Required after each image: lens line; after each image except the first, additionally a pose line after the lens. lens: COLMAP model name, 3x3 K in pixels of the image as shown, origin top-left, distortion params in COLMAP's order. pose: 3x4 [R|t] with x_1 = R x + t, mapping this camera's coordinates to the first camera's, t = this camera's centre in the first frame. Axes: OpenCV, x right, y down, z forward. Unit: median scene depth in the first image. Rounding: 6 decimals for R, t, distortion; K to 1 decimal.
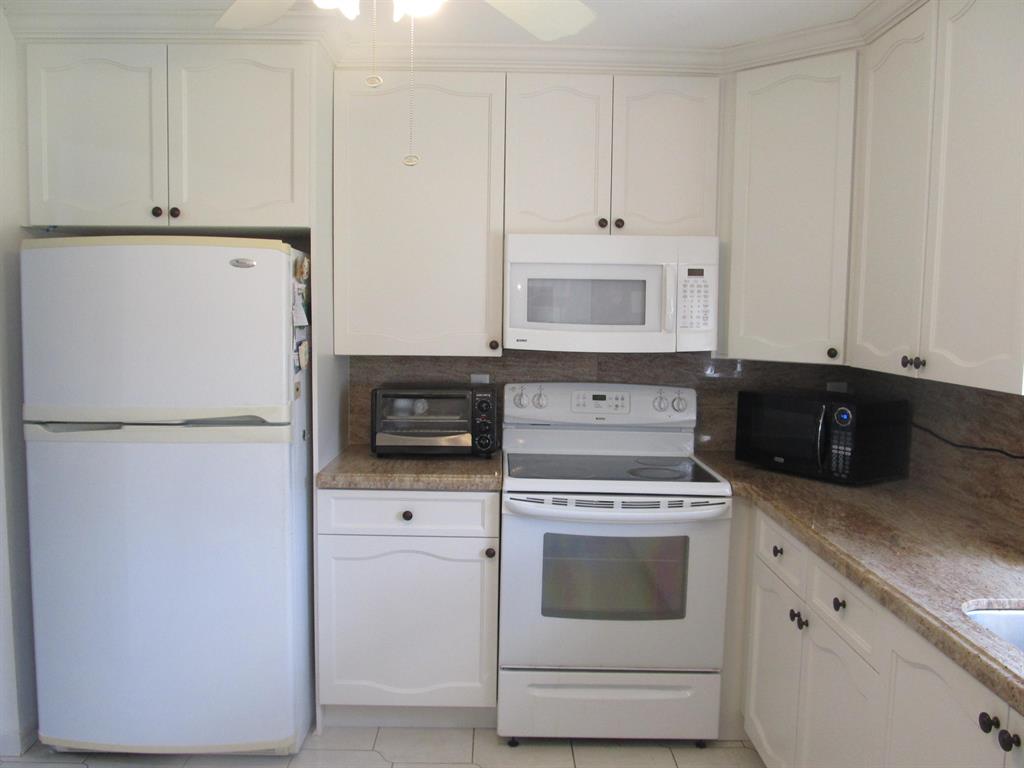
lens RADIAL K [[853.3, 0, 503.8], [0, 853.3, 381.3], [0, 0, 1]] dist [-0.051496, 0.018302]
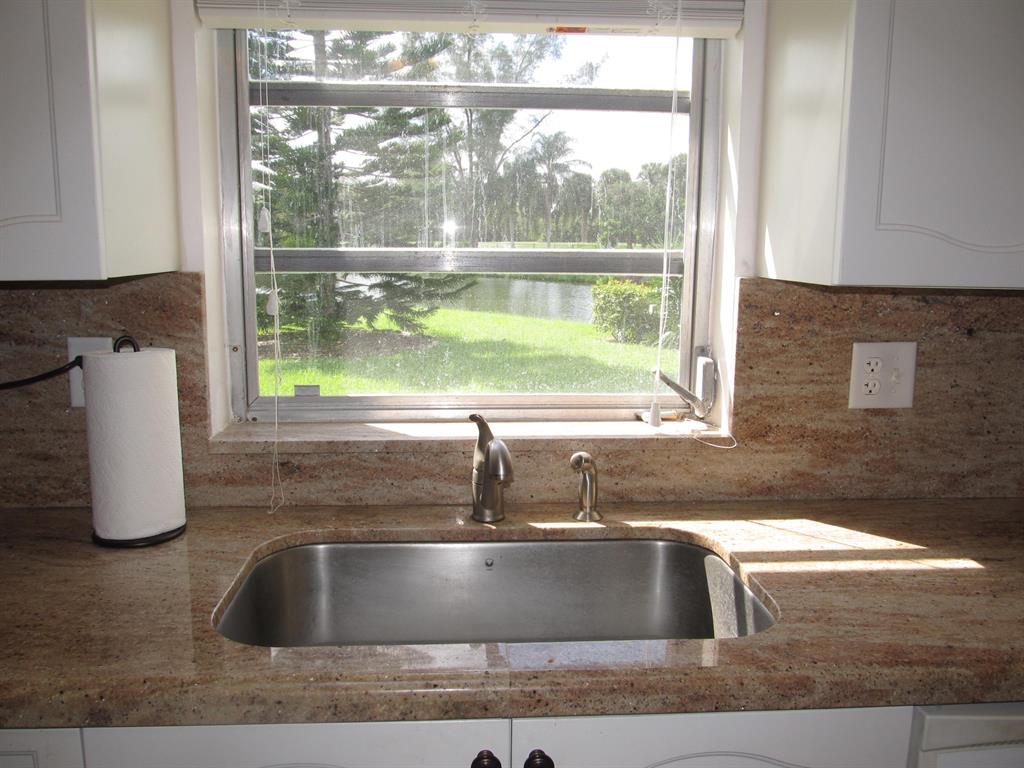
lens RADIAL K [[838.2, 0, 512.0], [0, 838.2, 384.0], [0, 0, 1]] dist [-0.046908, 0.002326]
pose [[-0.055530, -0.183765, 0.981400, 0.005308], [0.082376, 0.978723, 0.187925, 0.002139], [-0.995053, 0.091280, -0.039210, 0.485633]]
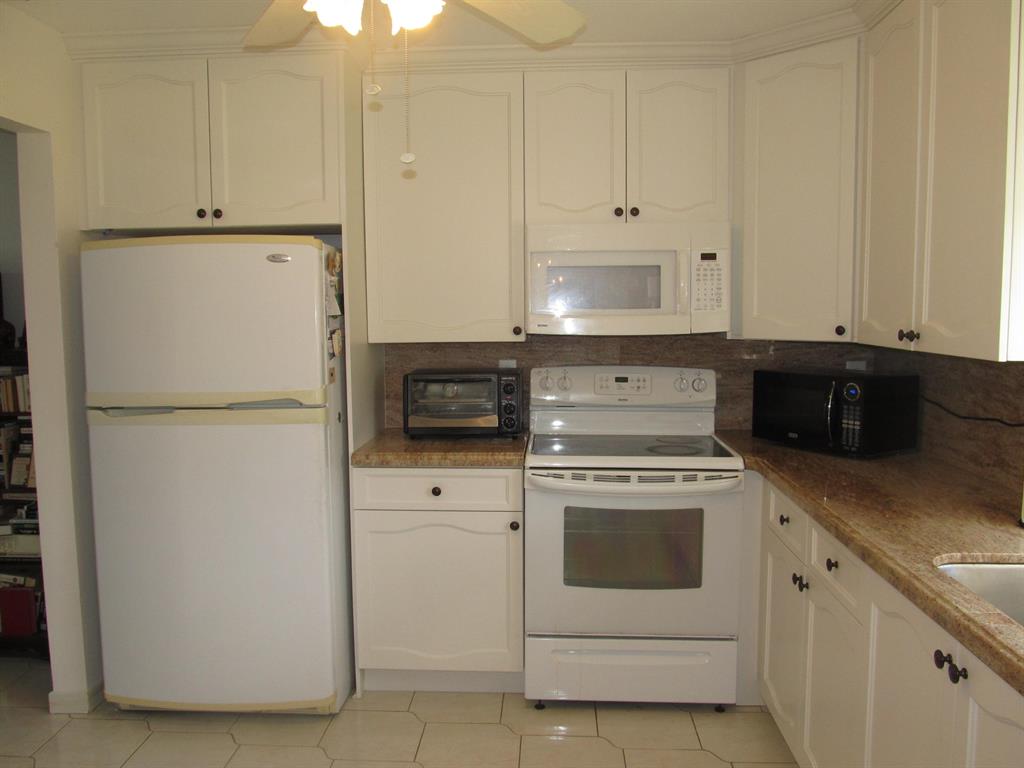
lens RADIAL K [[853.3, 0, 503.8], [0, 853.3, 381.3], [0, 0, 1]] dist [-0.051496, 0.018302]
pose [[0.997549, -0.017094, -0.067858, 0.046643], [0.017408, 0.999840, 0.004044, 0.017194], [0.067778, -0.005215, 0.997687, -0.059442]]
